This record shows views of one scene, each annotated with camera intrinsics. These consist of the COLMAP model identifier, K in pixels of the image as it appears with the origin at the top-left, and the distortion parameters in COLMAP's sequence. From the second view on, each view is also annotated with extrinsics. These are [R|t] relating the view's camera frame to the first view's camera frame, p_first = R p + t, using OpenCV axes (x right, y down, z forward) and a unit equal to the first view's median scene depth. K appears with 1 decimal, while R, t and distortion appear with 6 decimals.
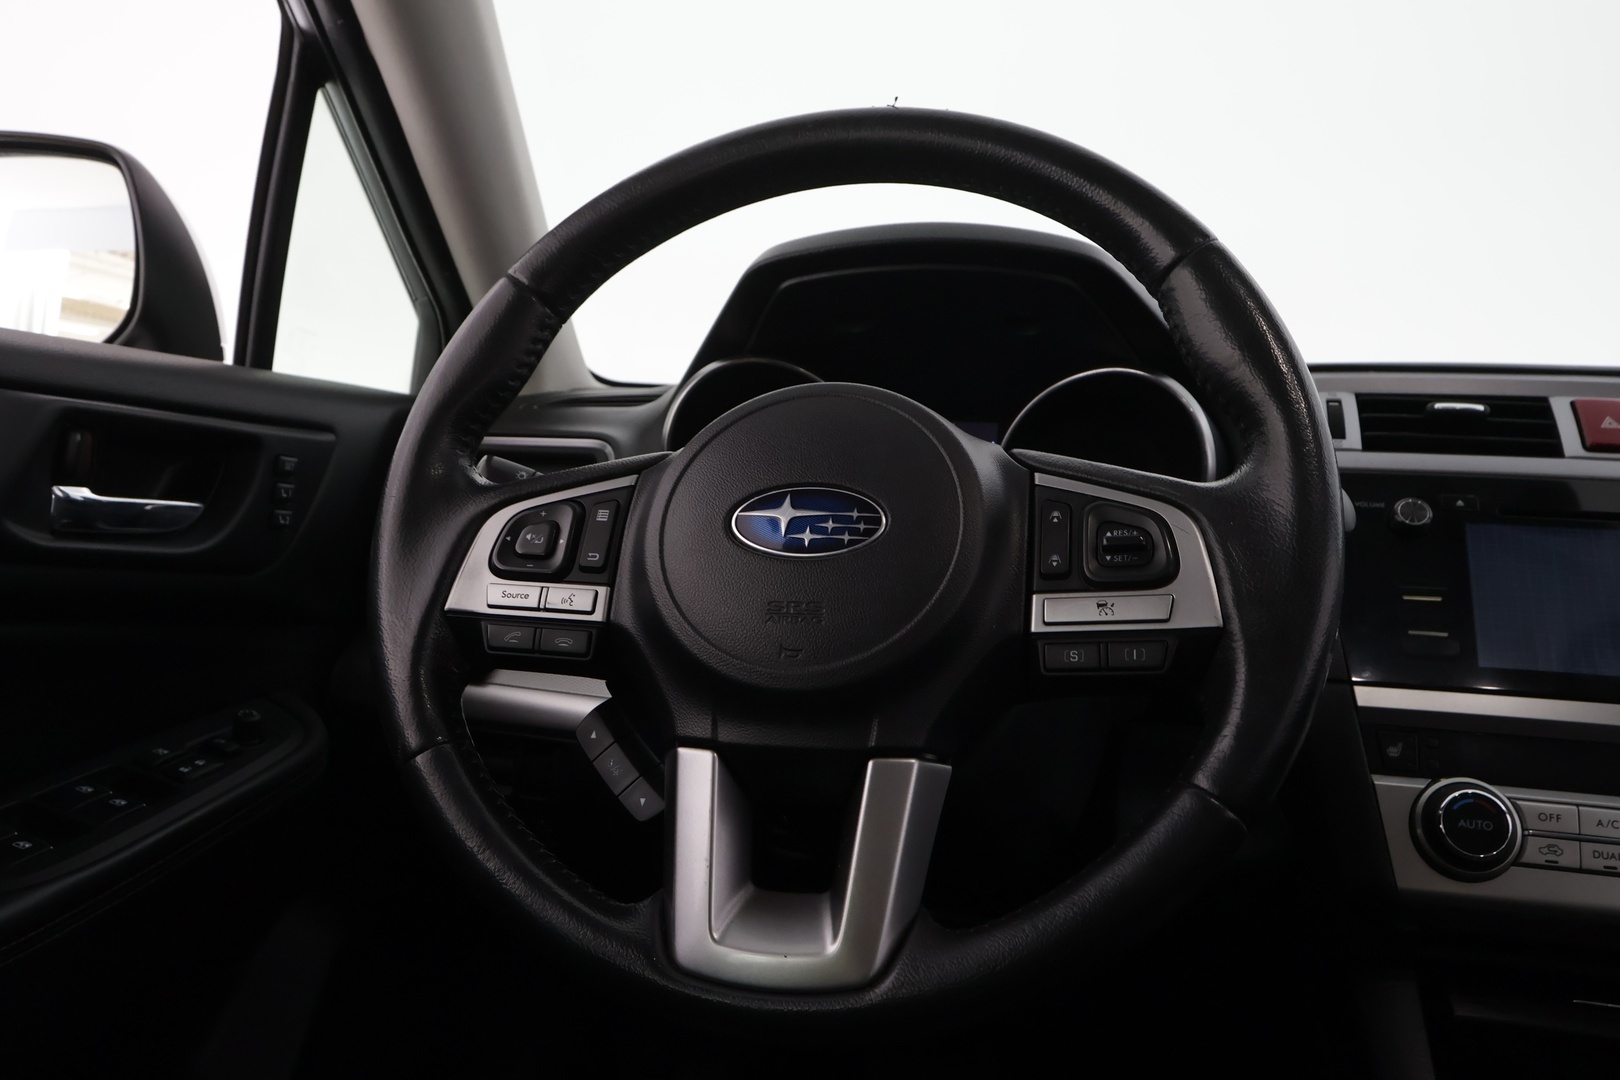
lens RADIAL K [[1282.6, 0, 810.0], [0, 1282.6, 540.0], [0, 0, 1]] dist [-0.001082, 0.004702]
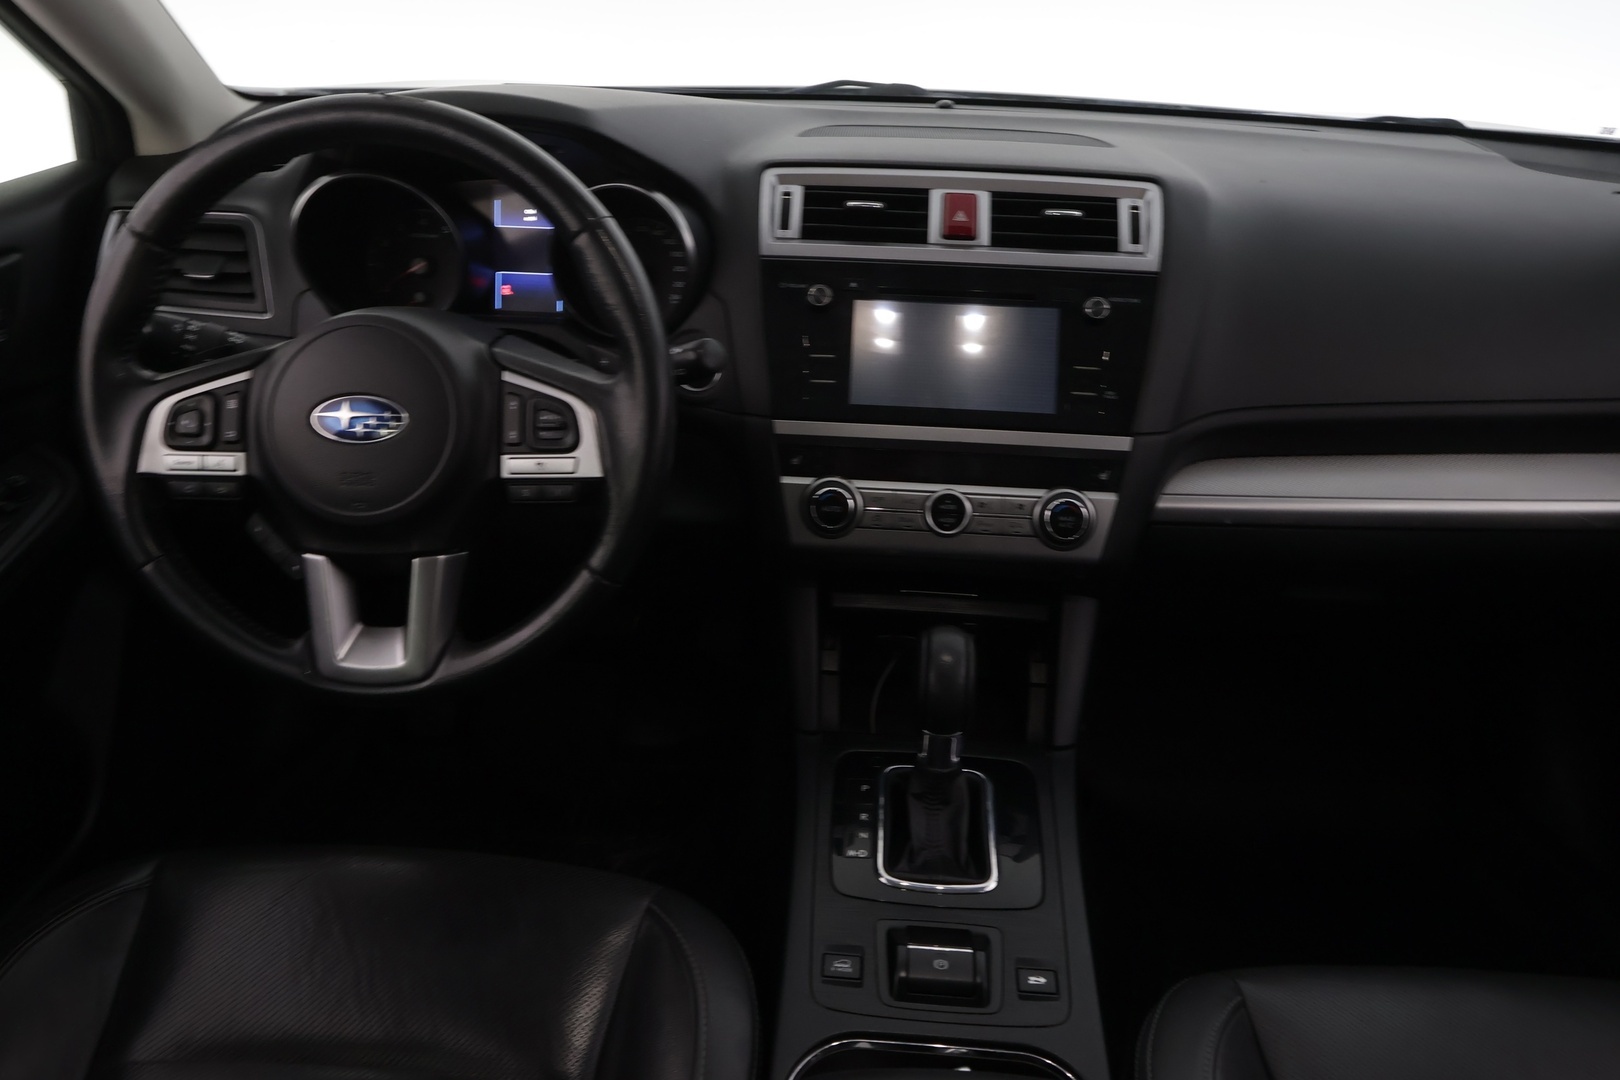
lens RADIAL K [[1282.6, 0, 810.0], [0, 1282.6, 540.0], [0, 0, 1]] dist [-0.001082, 0.004702]
pose [[0.988267, -0.095681, 0.119053, 0.328948], [0.036235, 0.904084, 0.425816, -0.506528], [-0.148376, -0.416506, 0.896943, -0.561793]]
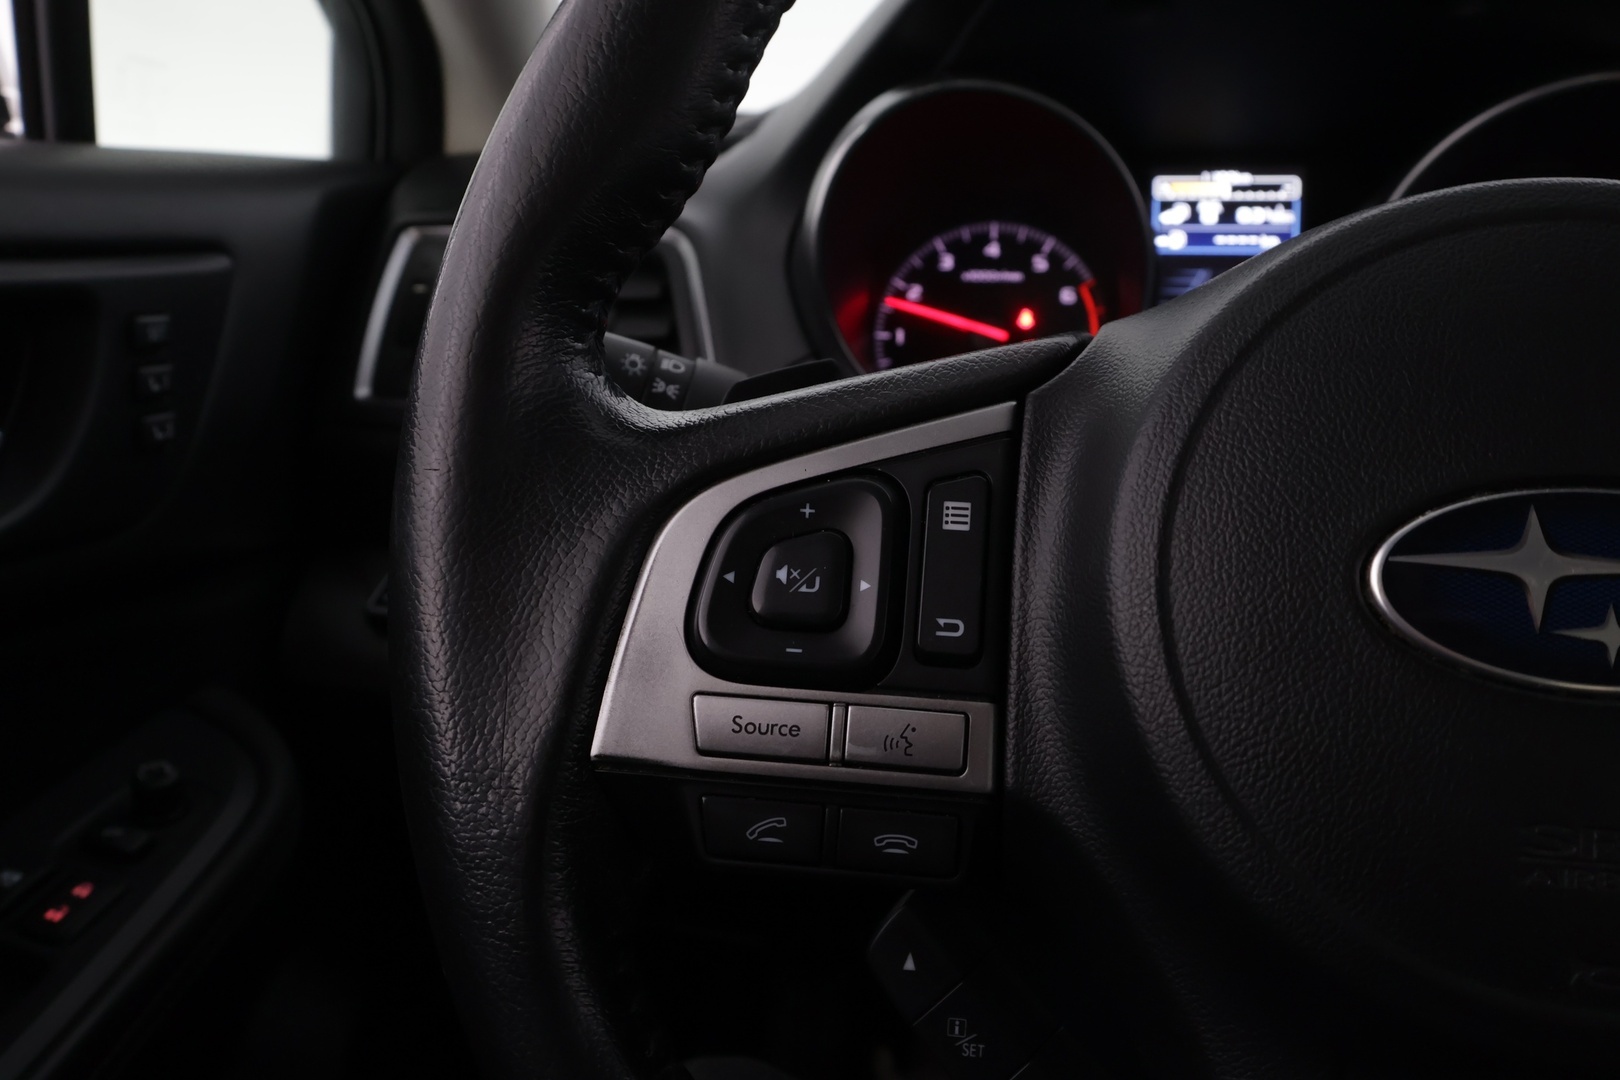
lens RADIAL K [[1231.6, 0, 713.6], [0, 1231.6, 654.8], [0, 0, 1]] dist [0.036947, 0.004740]
pose [[0.999293, -0.036879, 0.007267, -0.244211], [0.033230, 0.957117, 0.287790, -0.092589], [-0.017569, -0.287345, 0.957666, 0.616277]]
